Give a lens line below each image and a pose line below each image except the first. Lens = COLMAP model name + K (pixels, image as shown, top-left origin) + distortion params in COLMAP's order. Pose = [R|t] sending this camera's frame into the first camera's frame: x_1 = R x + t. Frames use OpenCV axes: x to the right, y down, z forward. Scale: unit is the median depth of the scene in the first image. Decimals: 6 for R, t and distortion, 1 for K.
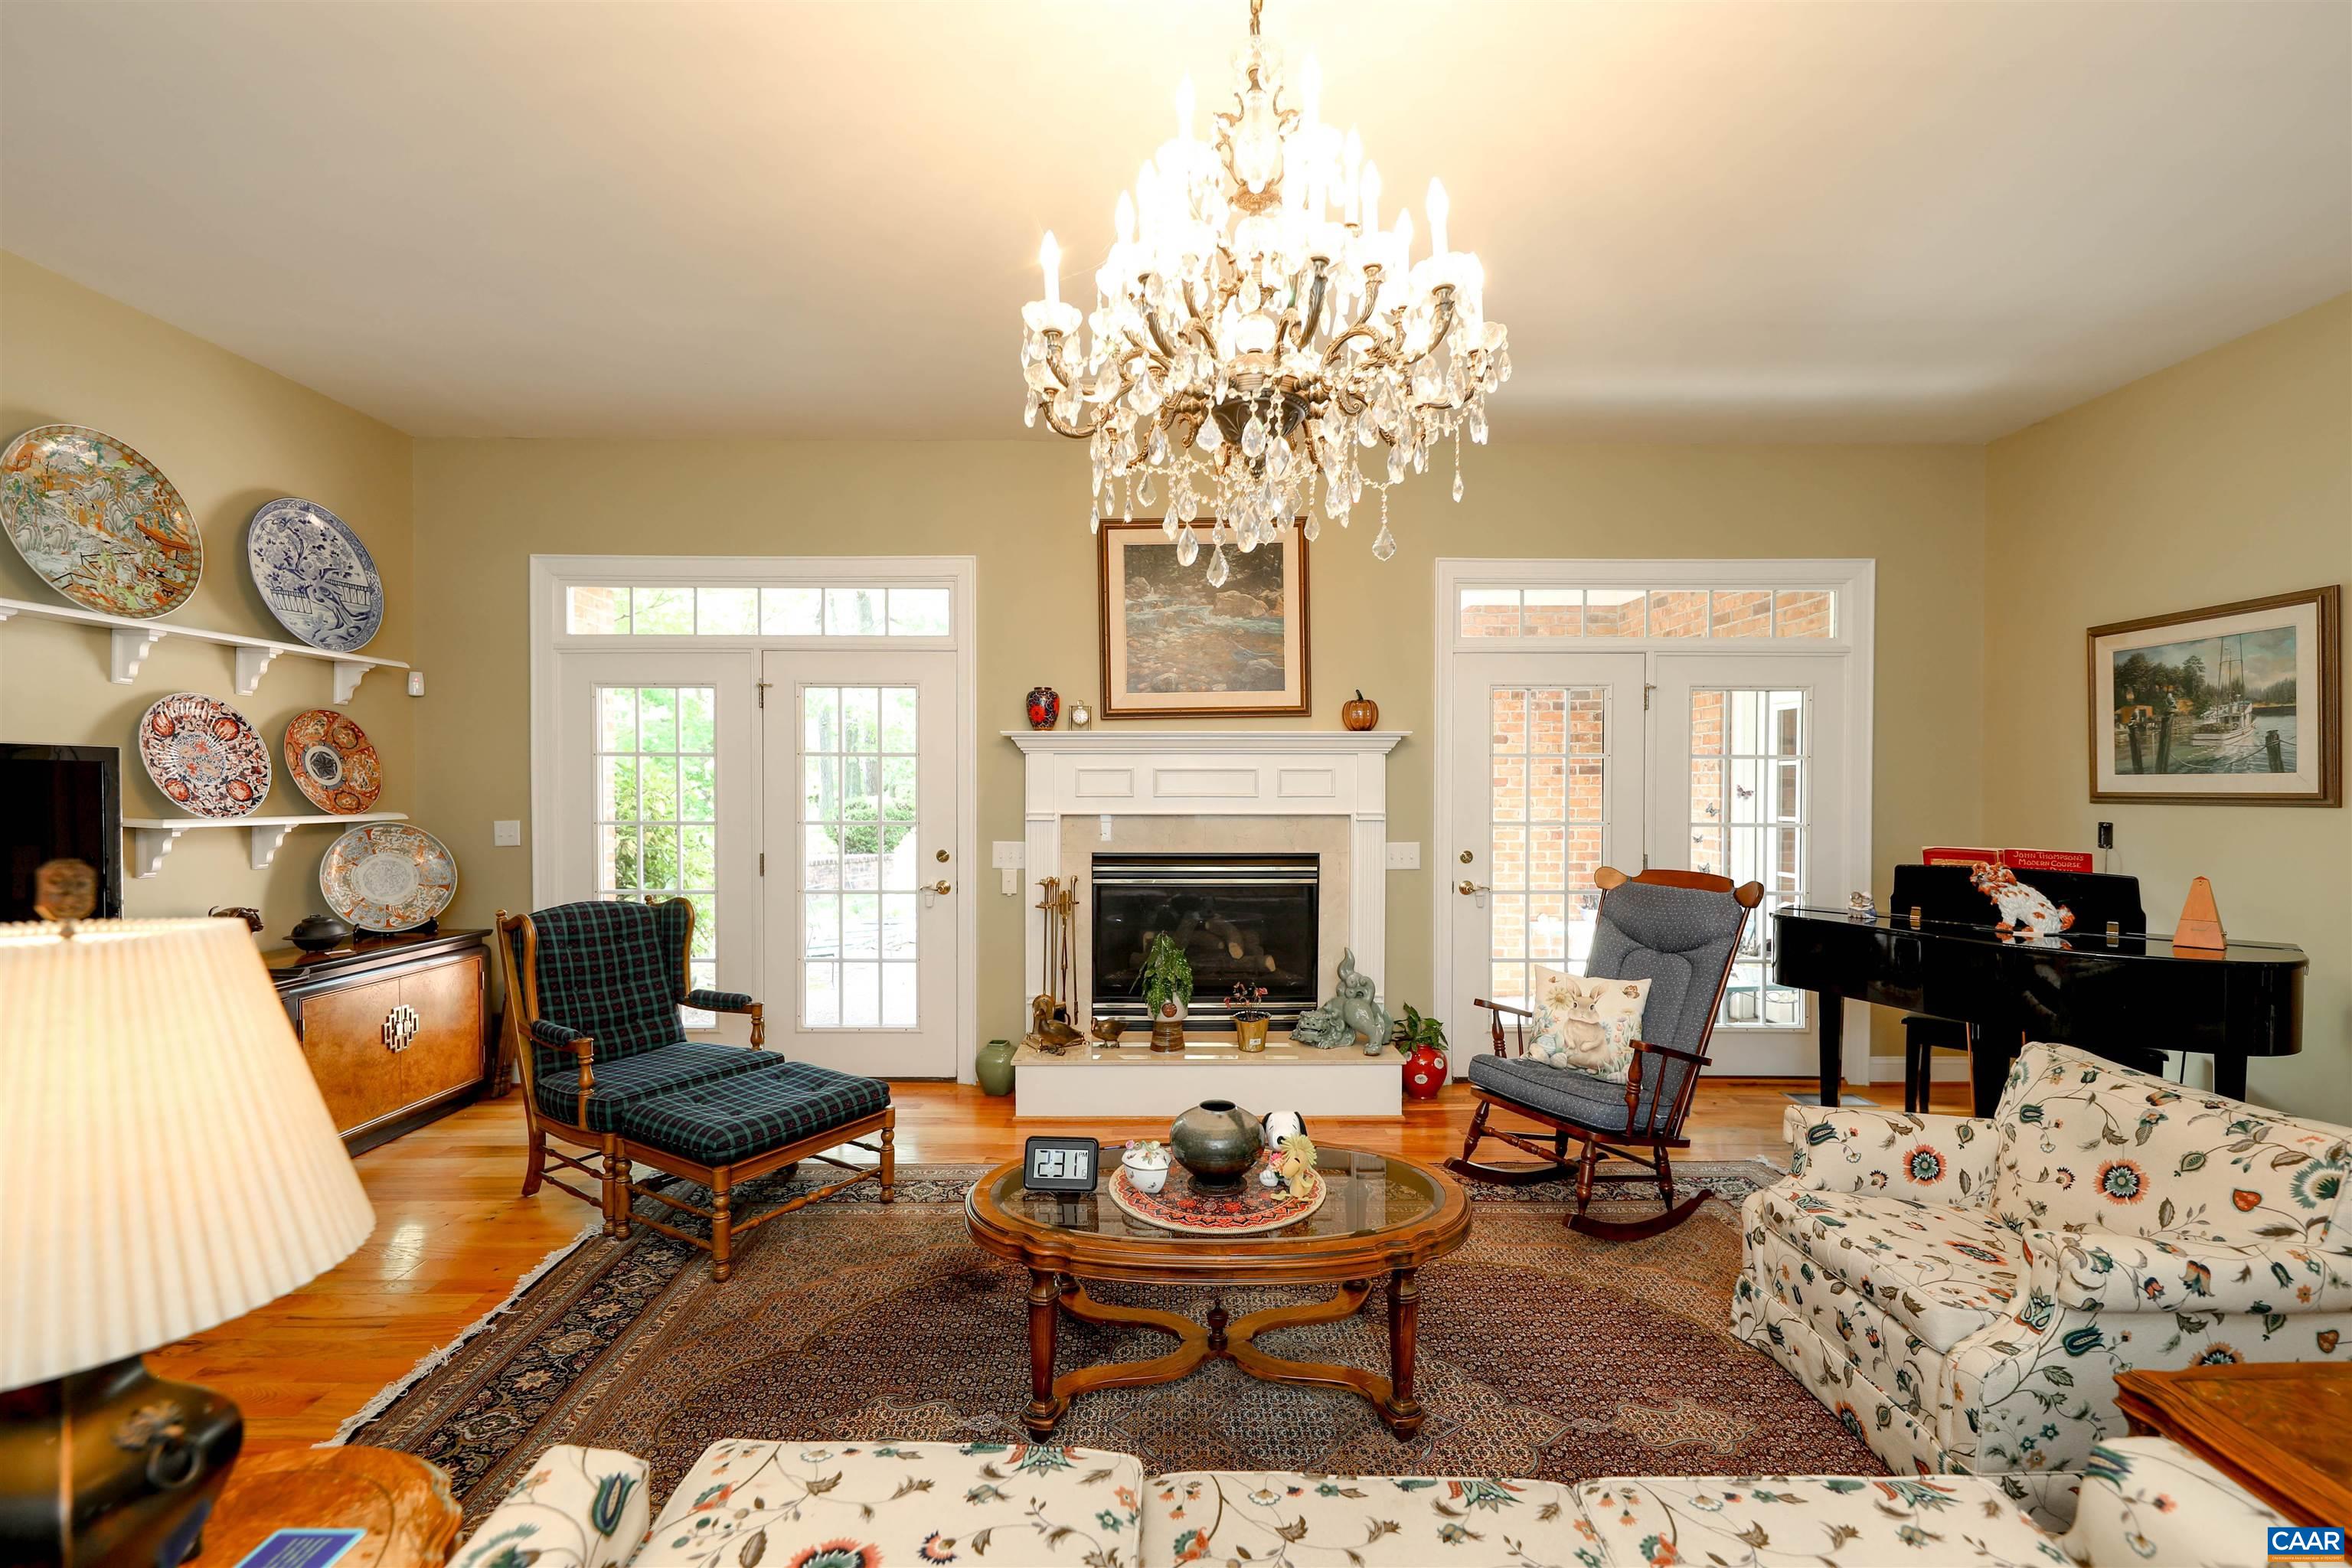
lens RADIAL K [[975.5, 0, 1168.4], [0, 975.5, 798.2], [0, 0, 1]] dist [0.002612, -0.000095]
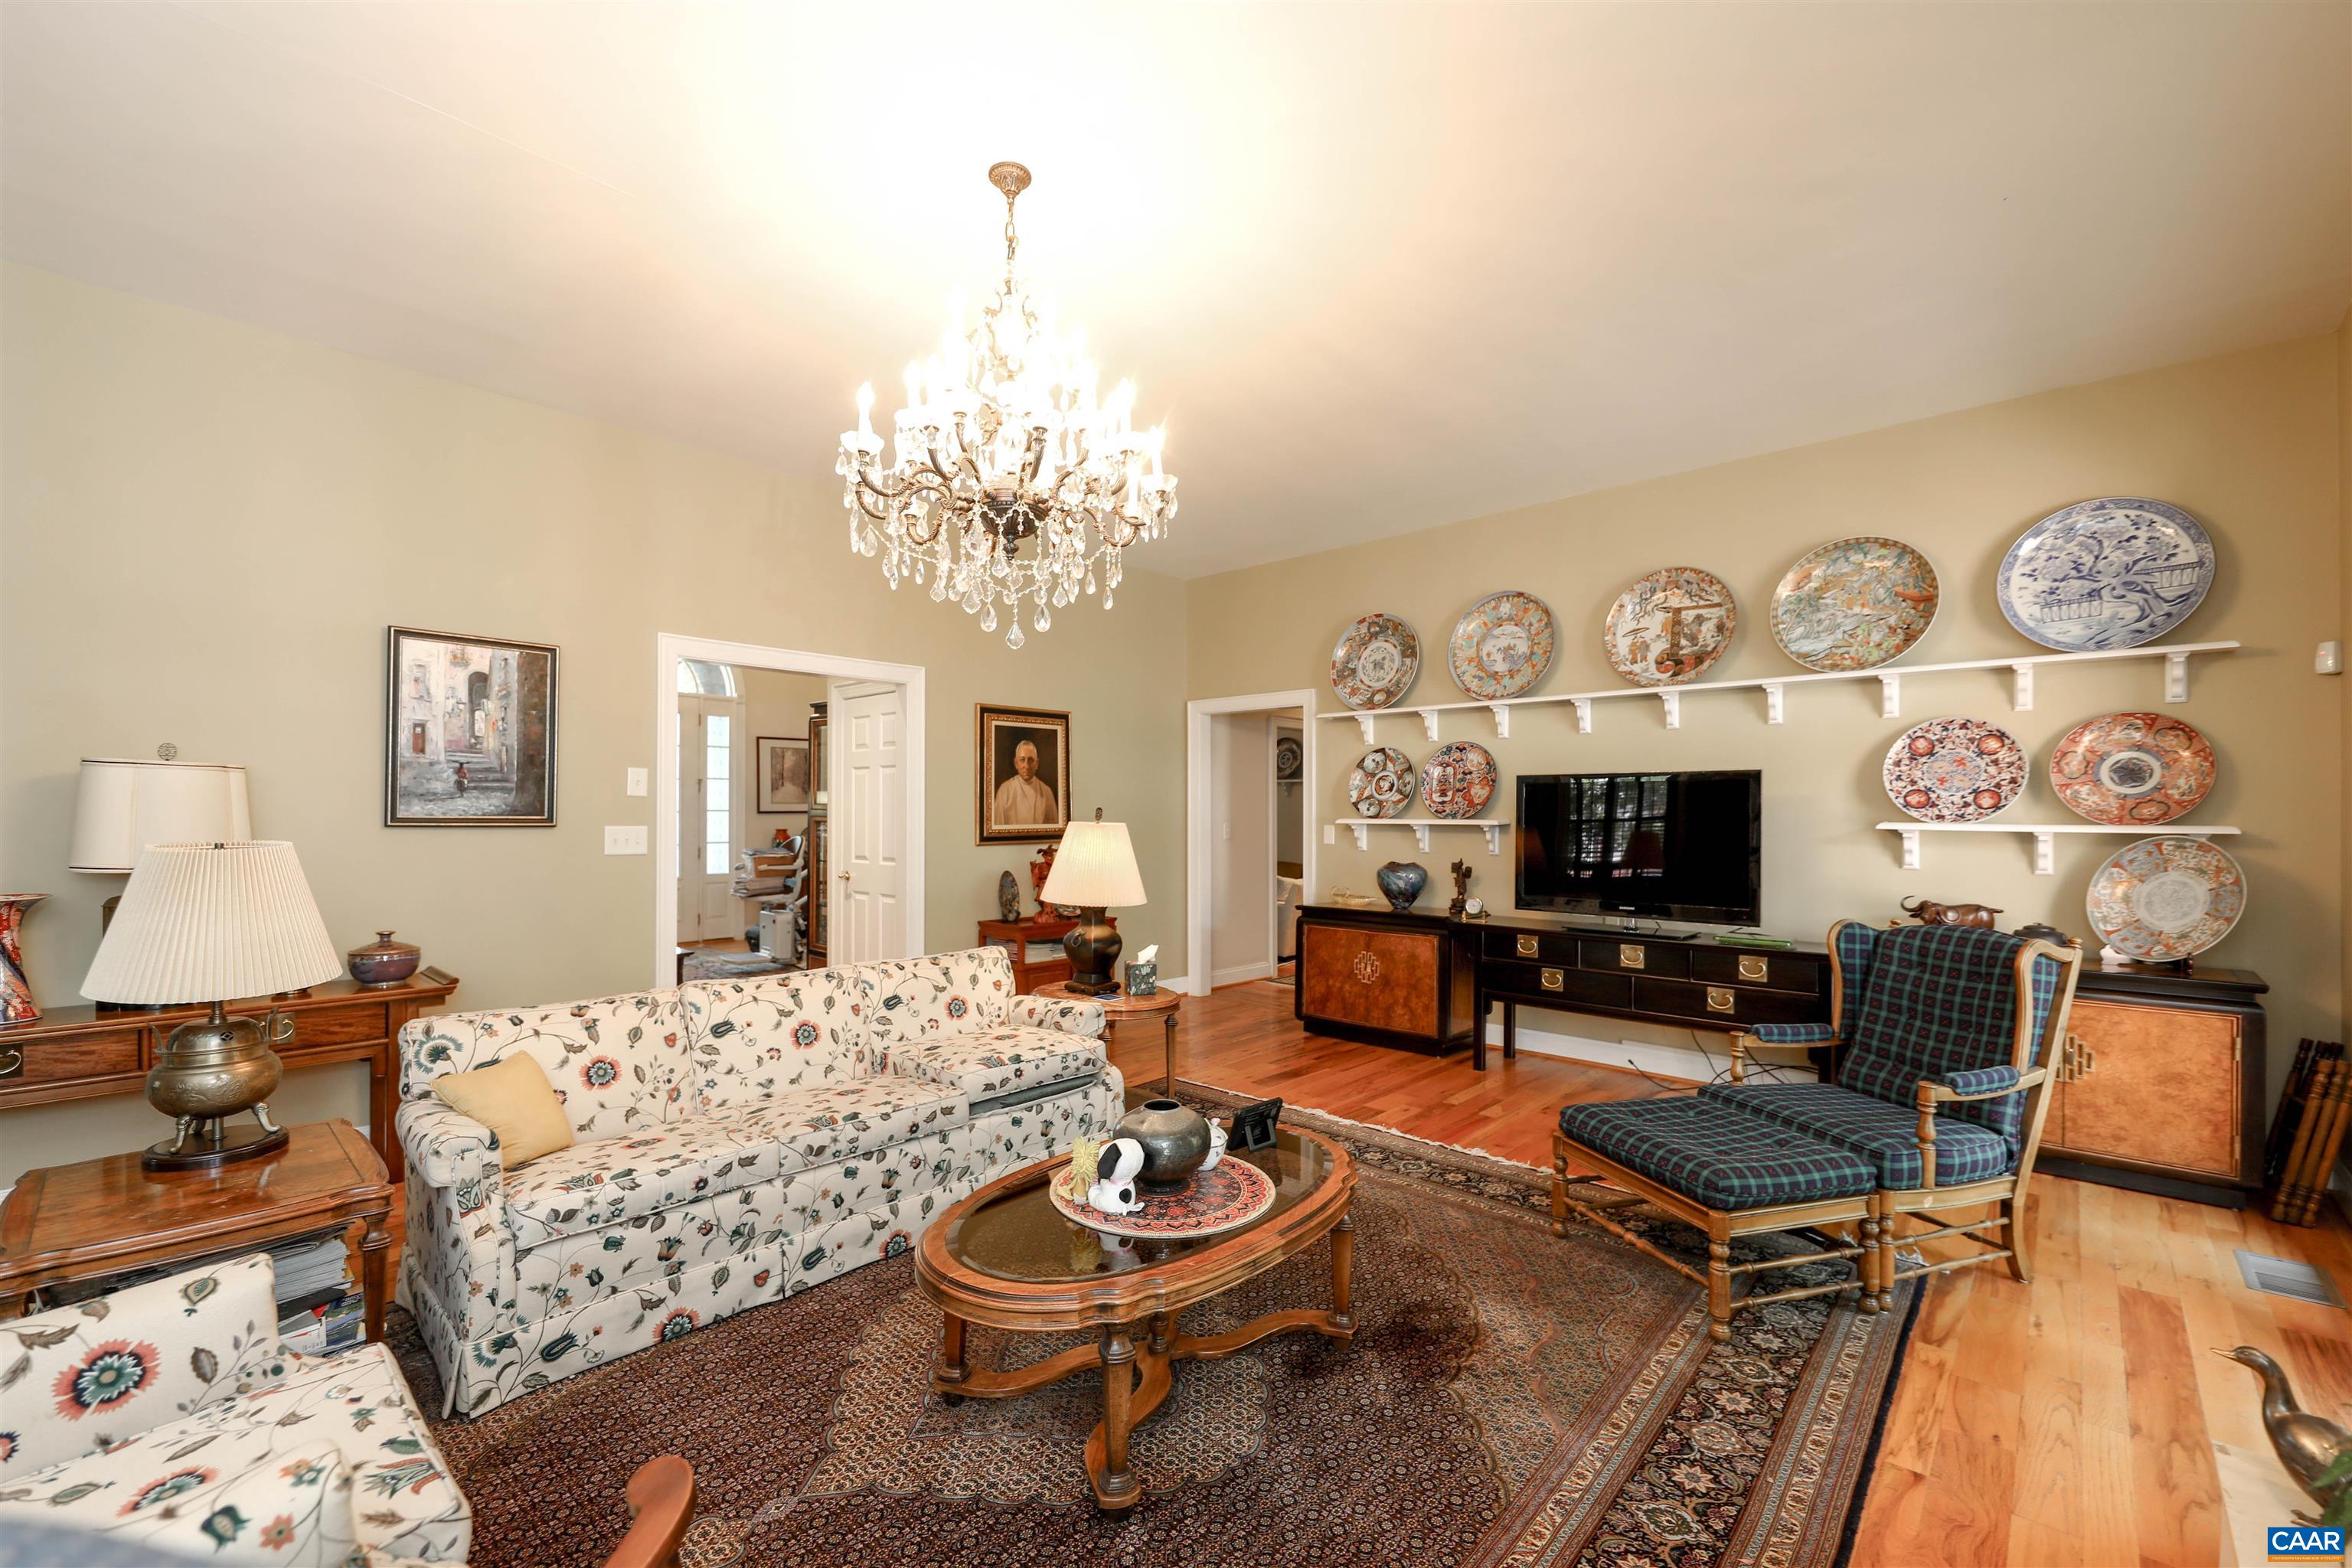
lens RADIAL K [[975.5, 0, 1168.4], [0, 975.5, 798.2], [0, 0, 1]] dist [0.002612, -0.000095]
pose [[-0.663376, -0.017052, -0.748092, 0.482290], [-0.013922, 0.999849, -0.010444, 0.014891], [0.748157, 0.003487, -0.663513, 1.029292]]
